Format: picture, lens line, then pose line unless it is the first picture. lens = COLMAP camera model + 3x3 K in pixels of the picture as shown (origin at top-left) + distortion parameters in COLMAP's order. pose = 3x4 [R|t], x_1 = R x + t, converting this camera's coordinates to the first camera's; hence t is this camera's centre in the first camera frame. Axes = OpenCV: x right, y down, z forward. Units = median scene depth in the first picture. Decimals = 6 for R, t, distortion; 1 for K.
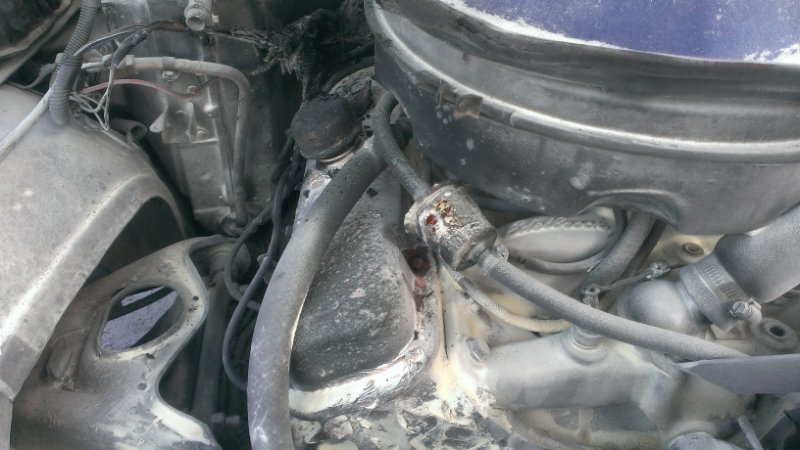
lens RADIAL K [[645.7, 0, 403.0], [0, 645.7, 226.0], [0, 0, 1]] dist [0.138052, -0.239358]
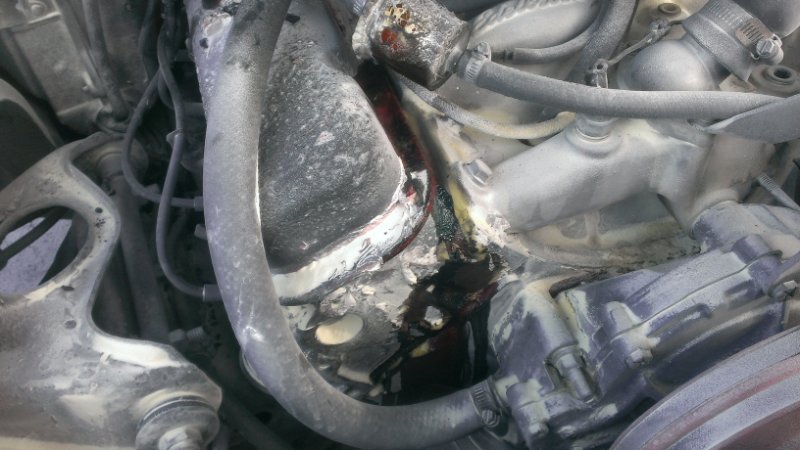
lens RADIAL K [[645.7, 0, 403.0], [0, 645.7, 226.0], [0, 0, 1]] dist [0.138052, -0.239358]
pose [[0.957562, -0.249368, 0.144539, -0.113716], [0.217411, 0.954137, 0.205803, 0.062334], [-0.189231, -0.165645, 0.967860, 0.199462]]
